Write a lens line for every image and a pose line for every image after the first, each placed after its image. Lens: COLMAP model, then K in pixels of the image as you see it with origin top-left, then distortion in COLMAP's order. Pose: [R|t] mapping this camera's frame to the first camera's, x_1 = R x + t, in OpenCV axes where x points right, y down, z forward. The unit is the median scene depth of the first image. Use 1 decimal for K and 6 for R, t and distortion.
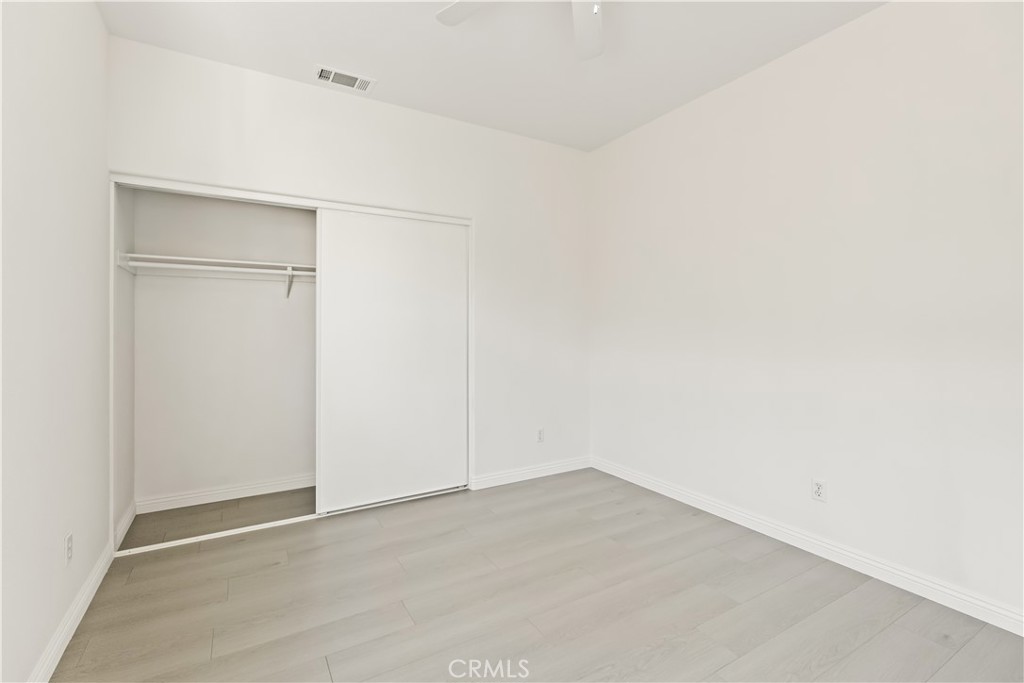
lens RADIAL K [[456.5, 0, 507.6], [0, 456.5, 322.2], [0, 0, 1]] dist [0.005317, 0.000087]
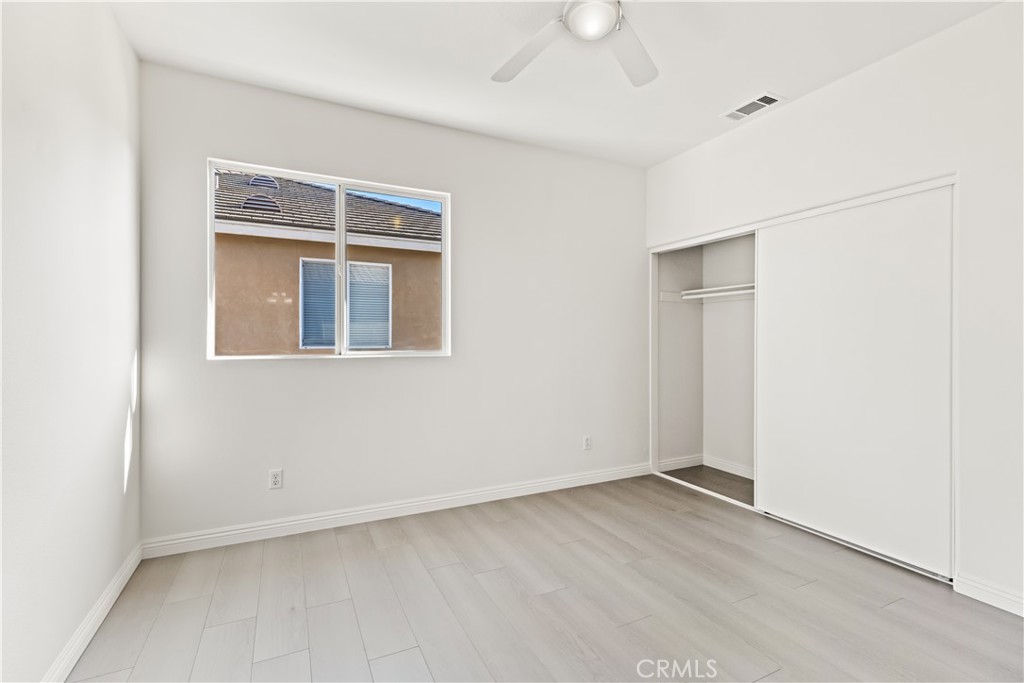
lens RADIAL K [[456.5, 0, 515.8], [0, 456.5, 333.8], [0, 0, 1]] dist [0.005317, 0.000087]
pose [[-0.047858, -0.004502, -0.998844, 0.721013], [0.007752, 0.999958, -0.004878, -0.000950], [0.998824, -0.007977, -0.047821, 0.478439]]
